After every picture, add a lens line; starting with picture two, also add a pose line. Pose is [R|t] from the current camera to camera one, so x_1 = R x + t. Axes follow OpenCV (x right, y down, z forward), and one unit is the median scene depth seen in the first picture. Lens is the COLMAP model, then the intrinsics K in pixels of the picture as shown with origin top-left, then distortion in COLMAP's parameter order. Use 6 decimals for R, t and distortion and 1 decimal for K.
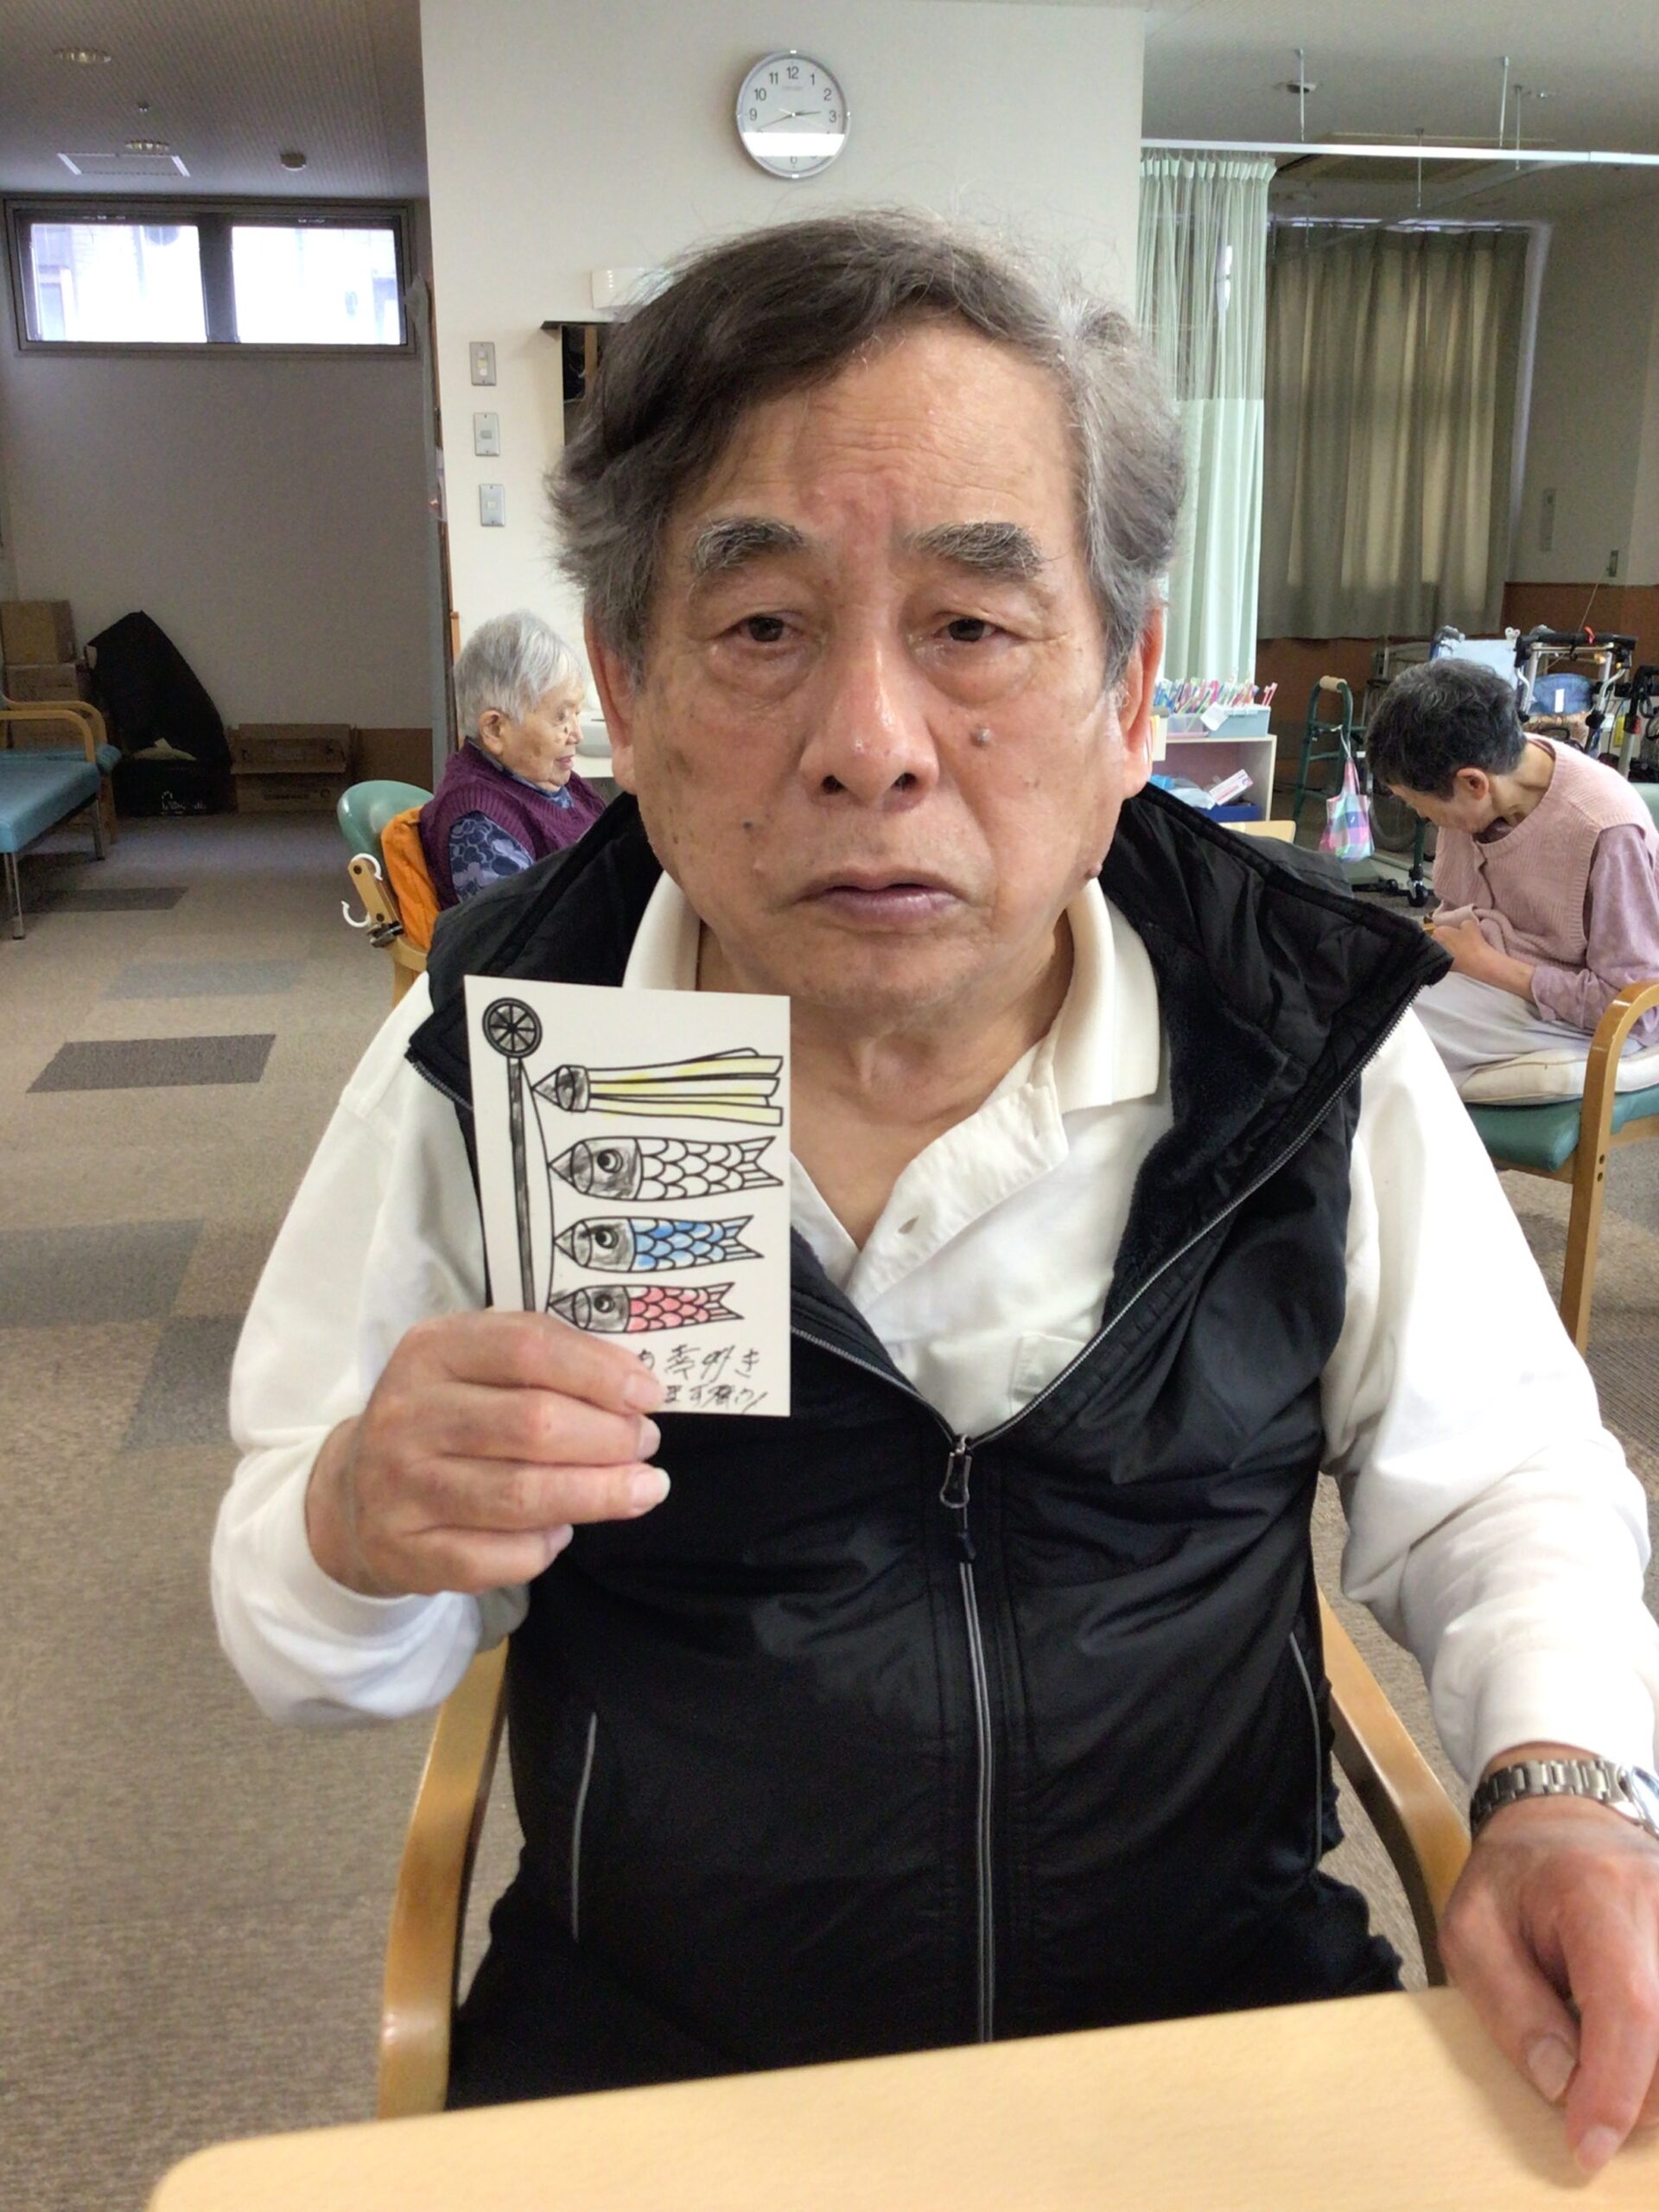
lens RADIAL K [[2000.7, 0, 835.3], [0, 2000.7, 1101.7], [0, 0, 1]] dist [0.003784, -0.000836]
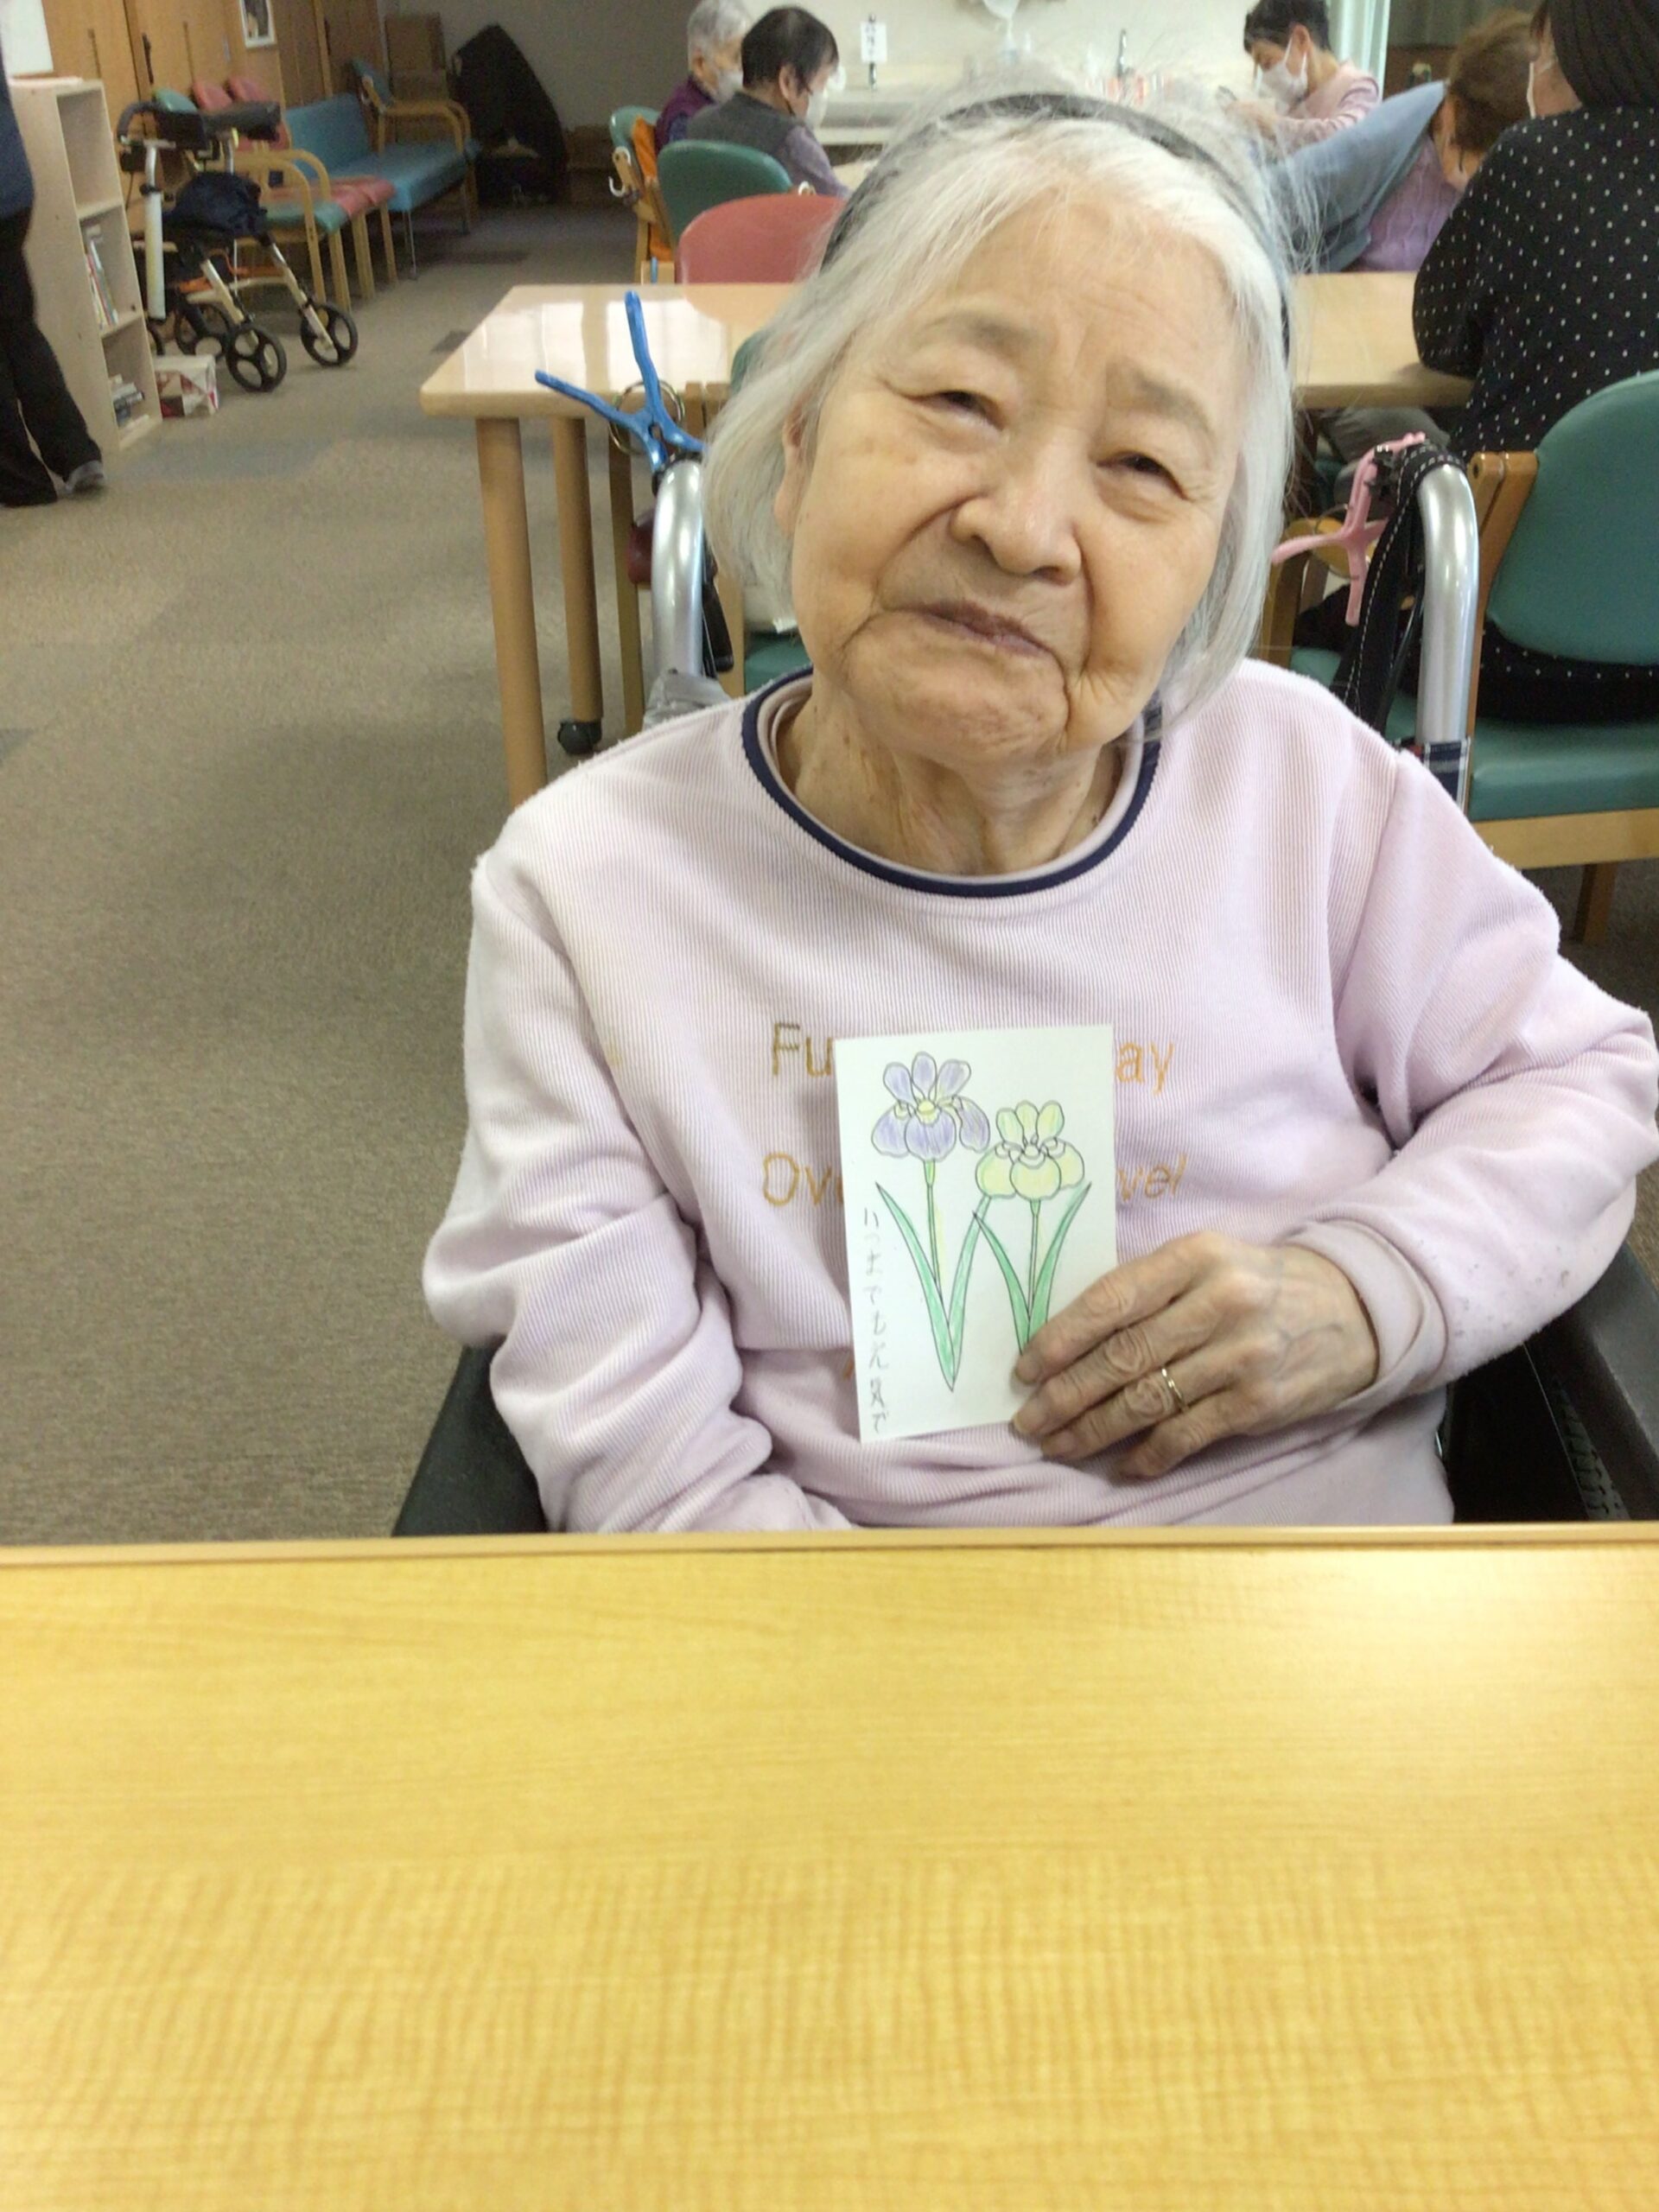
lens RADIAL K [[2000.7, 0, 831.6], [0, 2000.7, 1117.2], [0, 0, 1]] dist [0.003784, -0.000836]
pose [[0.983966, 0.088843, -0.154655, 0.103680], [-0.048985, 0.968377, 0.244637, 0.094152], [0.171499, -0.233138, 0.957201, -0.295504]]
